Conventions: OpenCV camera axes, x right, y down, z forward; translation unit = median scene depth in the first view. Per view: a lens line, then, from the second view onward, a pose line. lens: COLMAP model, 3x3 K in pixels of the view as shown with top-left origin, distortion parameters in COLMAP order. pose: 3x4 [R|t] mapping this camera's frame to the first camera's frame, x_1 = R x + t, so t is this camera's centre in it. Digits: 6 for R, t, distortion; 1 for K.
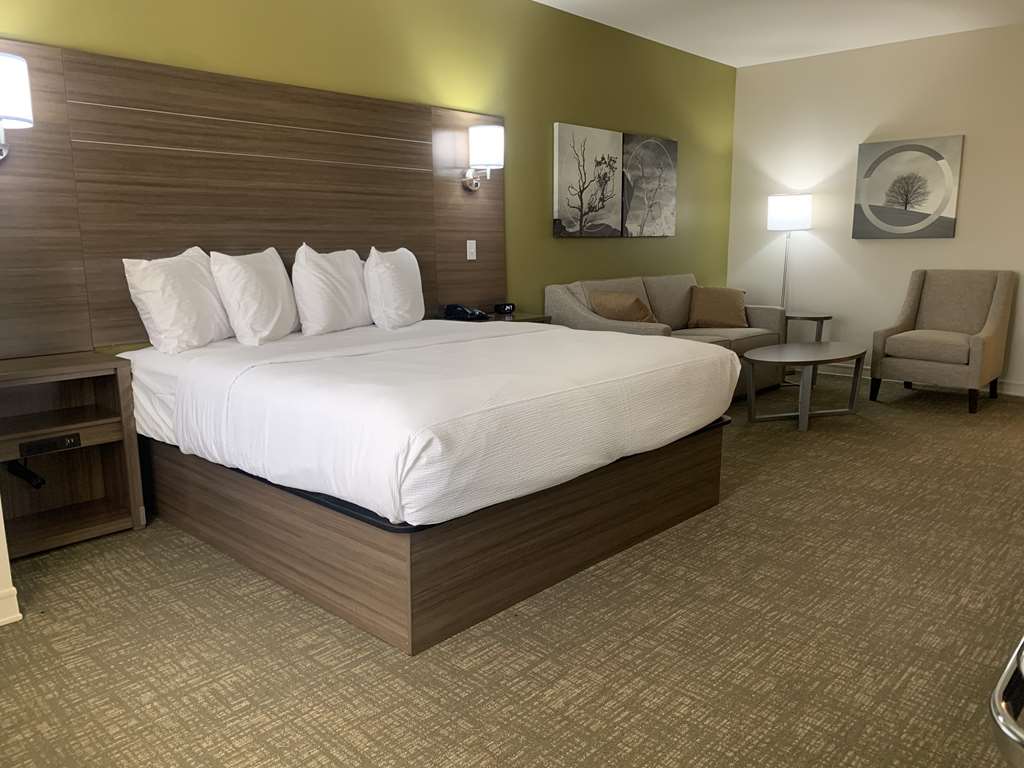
lens RADIAL K [[785.9, 0, 512.0], [0, 785.9, 384.0], [0, 0, 1]] dist [0.046246, -0.001547]
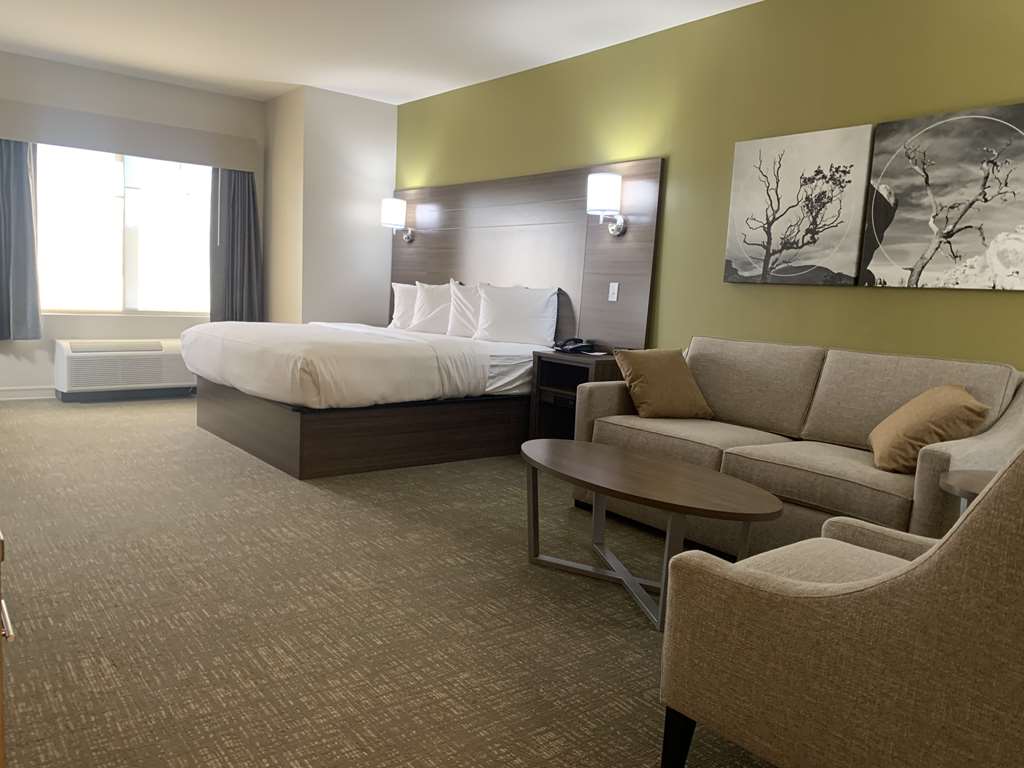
lens RADIAL K [[763.3, 0, 524.9], [0, 763.3, 383.6], [0, 0, 1]] dist [0.006616, 0.002001]
pose [[-0.134239, 0.116808, -0.984041, 0.824100], [-0.229752, 0.962301, 0.145569, -0.146149], [0.963947, 0.245626, -0.102341, 0.864207]]
